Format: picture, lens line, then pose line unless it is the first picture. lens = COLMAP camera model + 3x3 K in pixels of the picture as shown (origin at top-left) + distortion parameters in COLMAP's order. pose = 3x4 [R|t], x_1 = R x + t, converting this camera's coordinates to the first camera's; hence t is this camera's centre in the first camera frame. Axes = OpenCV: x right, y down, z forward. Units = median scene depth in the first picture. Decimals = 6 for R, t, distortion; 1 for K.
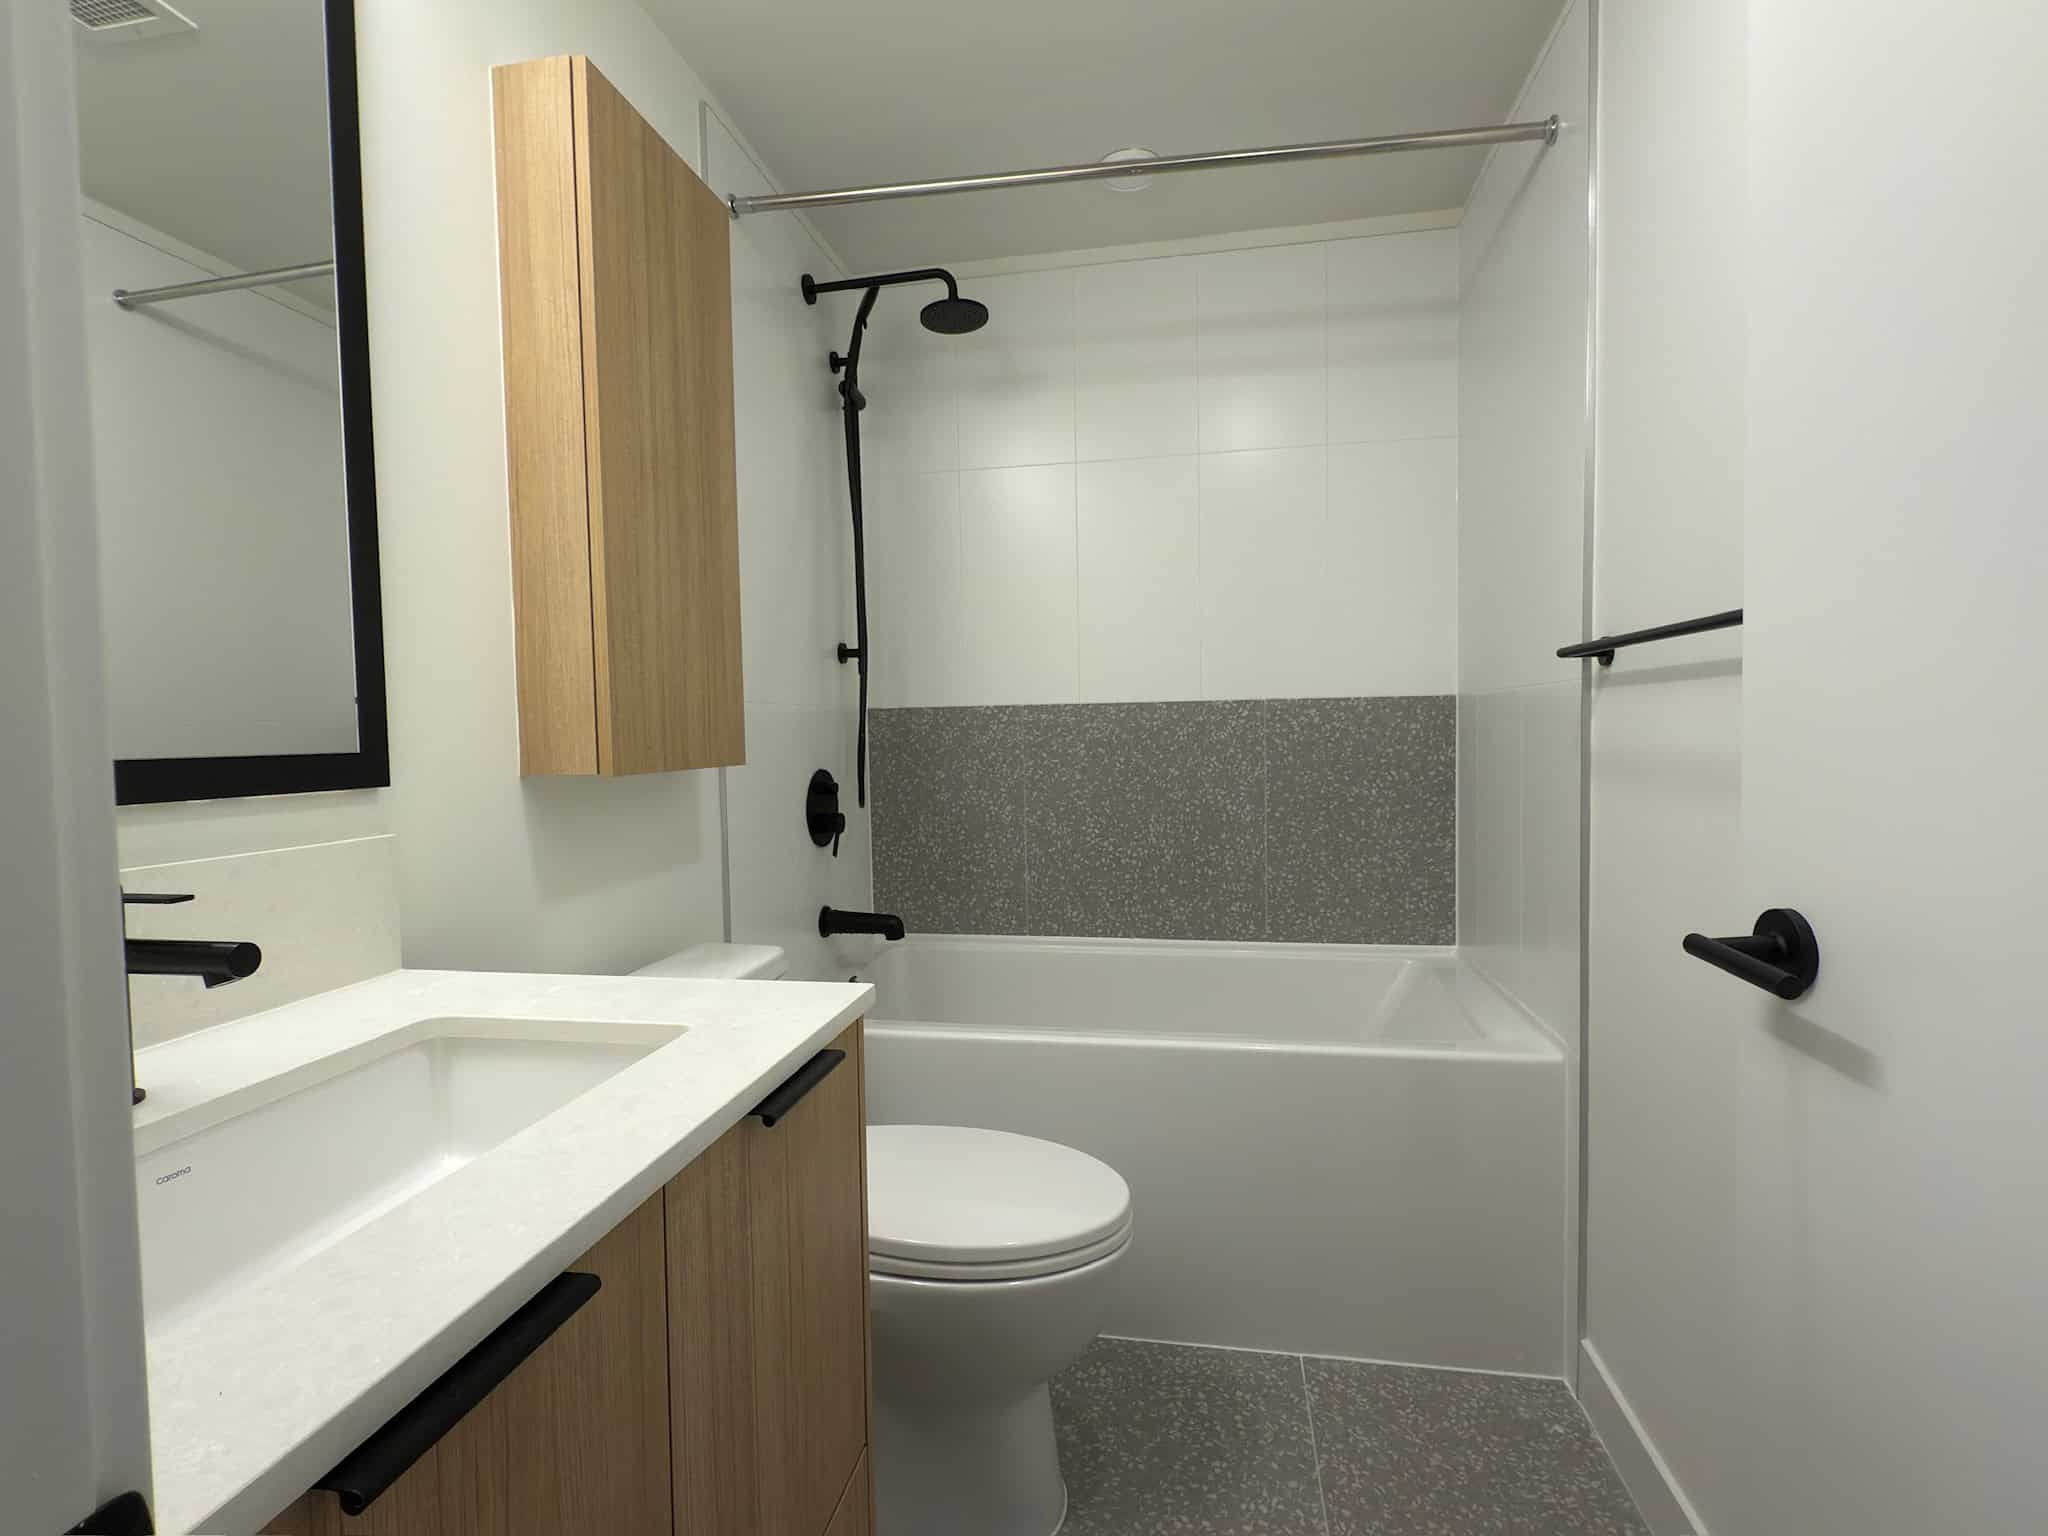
lens RADIAL K [[978.1, 0, 1027.5], [0, 978.1, 777.4], [0, 0, 1]] dist [0.000523, -0.000069]
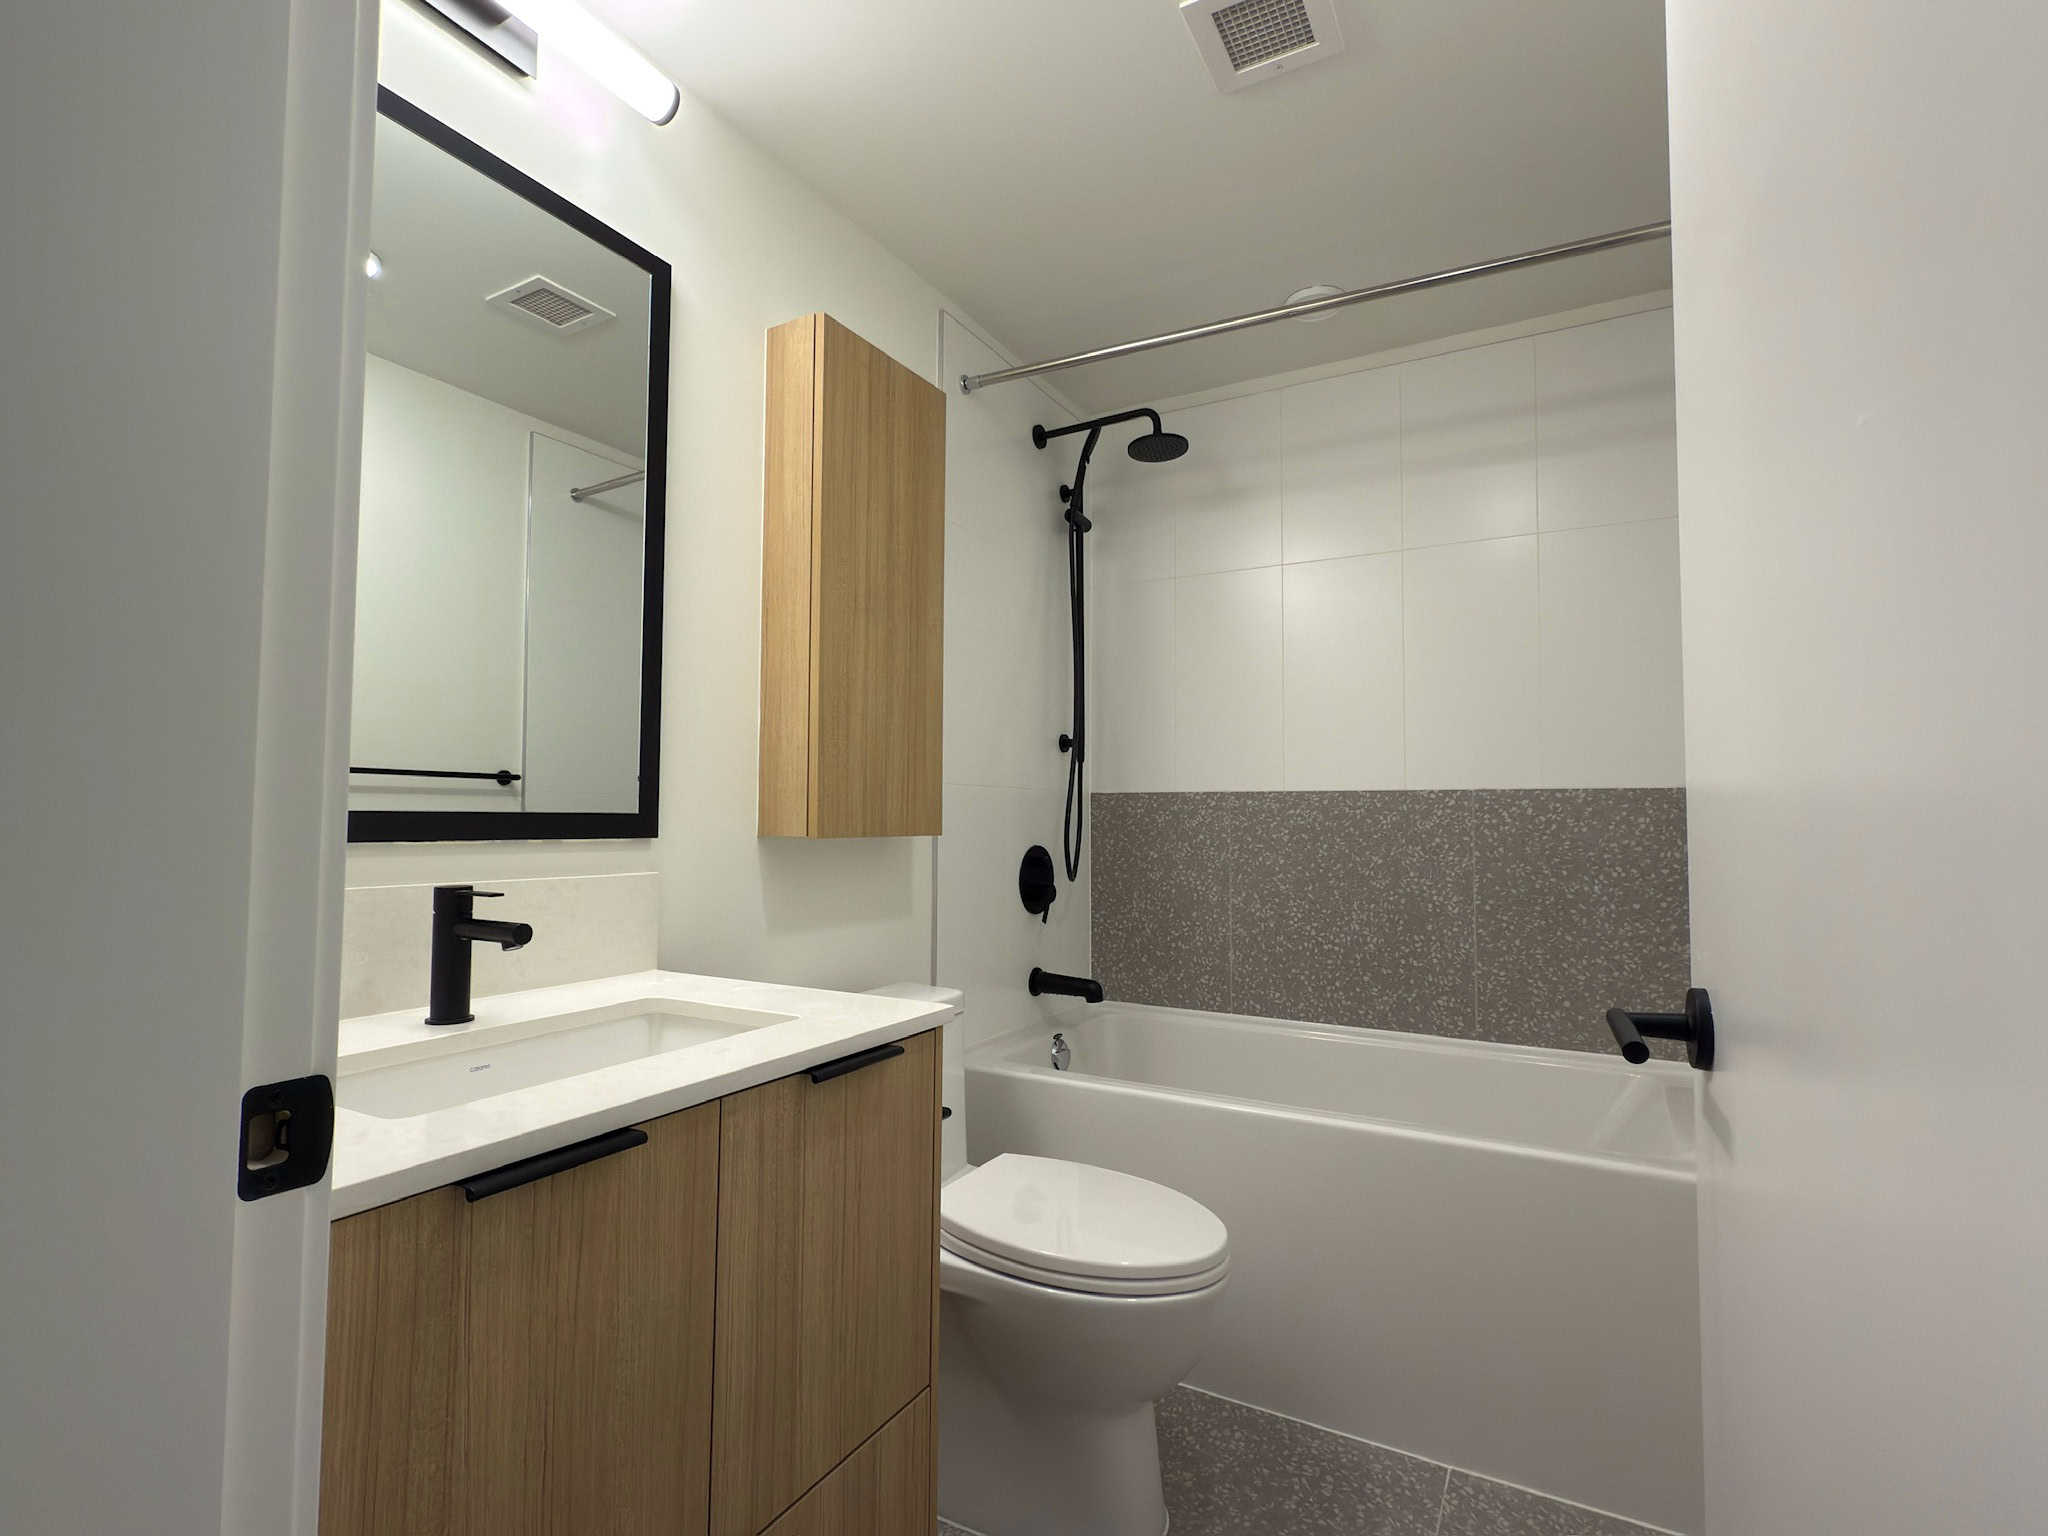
lens RADIAL K [[971.0, 0, 1018.3], [0, 971.0, 782.0], [0, 0, 1]] dist [0.000692, 0.000095]
pose [[0.945197, 0.011851, -0.326286, 0.131724], [-0.039648, 0.996112, -0.078672, 0.008082], [0.324085, 0.087297, 0.941991, -0.070513]]
